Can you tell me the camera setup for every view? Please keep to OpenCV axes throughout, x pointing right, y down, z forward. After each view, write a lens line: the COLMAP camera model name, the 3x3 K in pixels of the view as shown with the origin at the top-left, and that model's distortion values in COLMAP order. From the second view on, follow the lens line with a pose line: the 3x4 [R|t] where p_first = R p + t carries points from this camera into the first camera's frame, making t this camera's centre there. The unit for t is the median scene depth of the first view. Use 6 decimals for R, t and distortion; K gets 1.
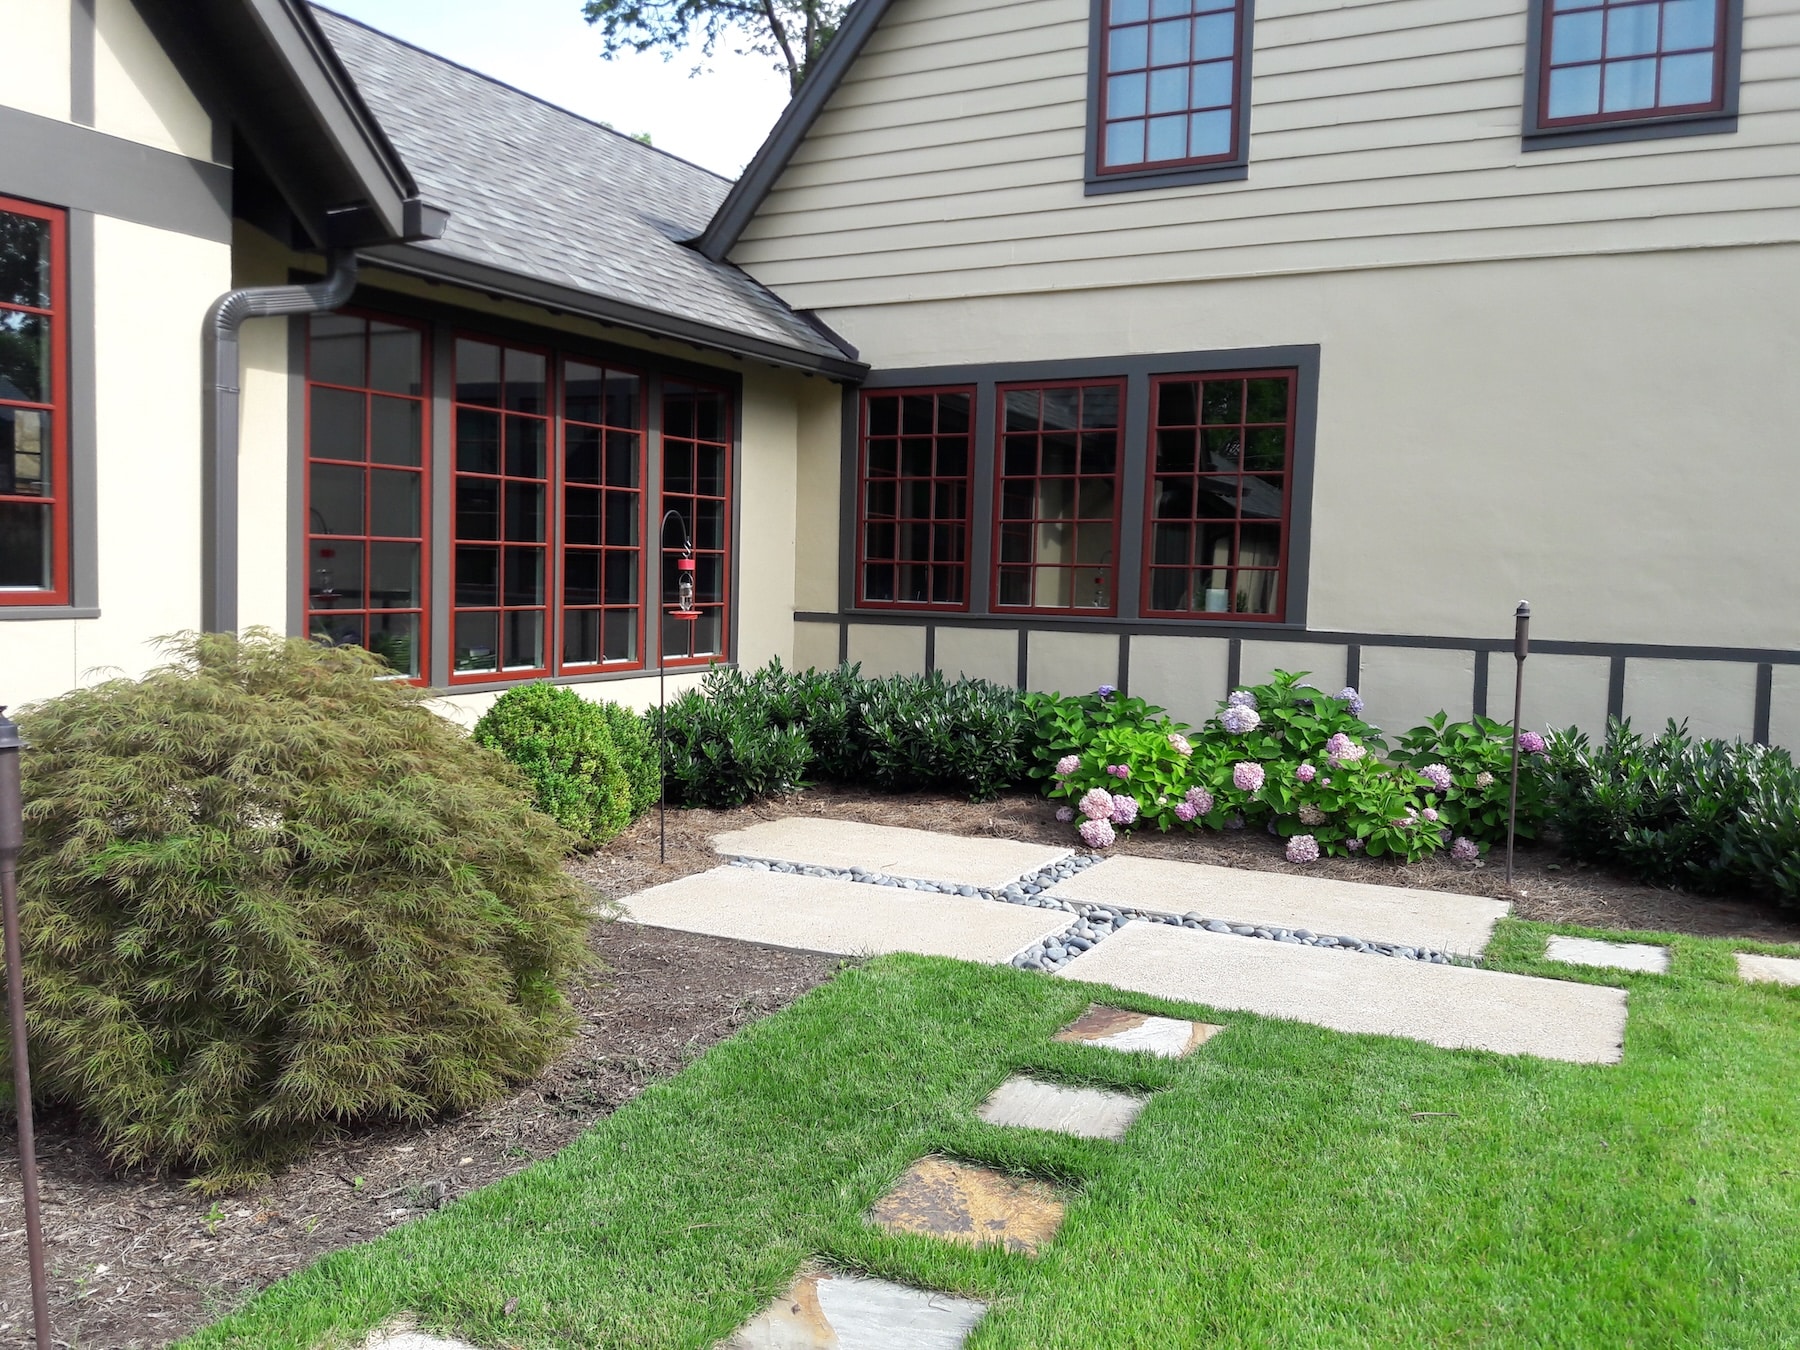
lens RADIAL K [[1438.6, 0, 863.2], [0, 1438.6, 698.3], [0, 0, 1]] dist [0.191097, -0.486866]
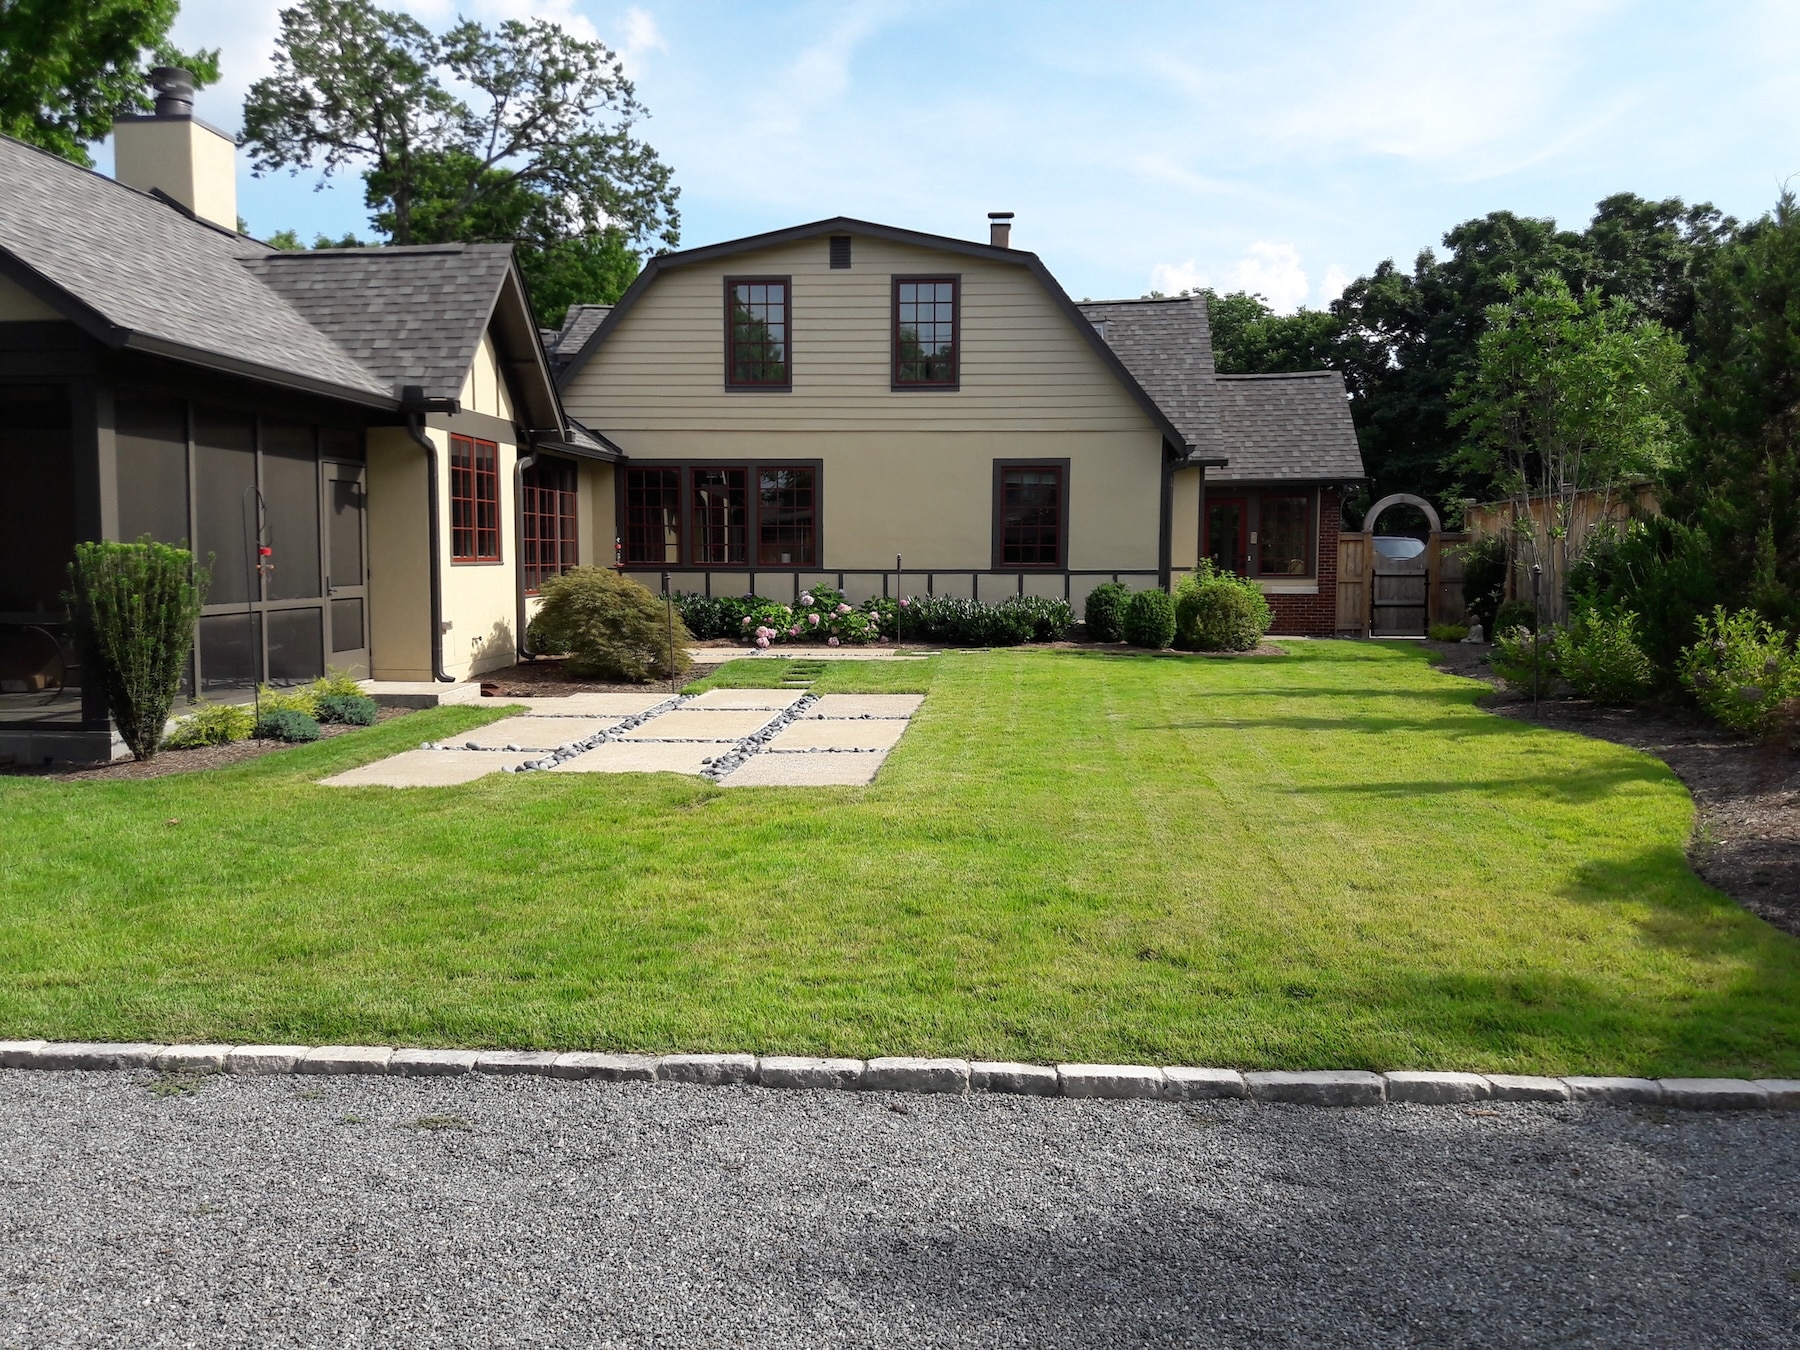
lens RADIAL K [[1462.7, 0, 900.0], [0, 1462.7, 675.0], [0, 0, 1]] dist [0.004555, 0.001384]
pose [[0.909388, -0.051927, 0.412694, -0.705299], [0.053005, 0.998555, 0.008846, 0.136500], [-0.412557, 0.013831, 0.910827, -1.530910]]
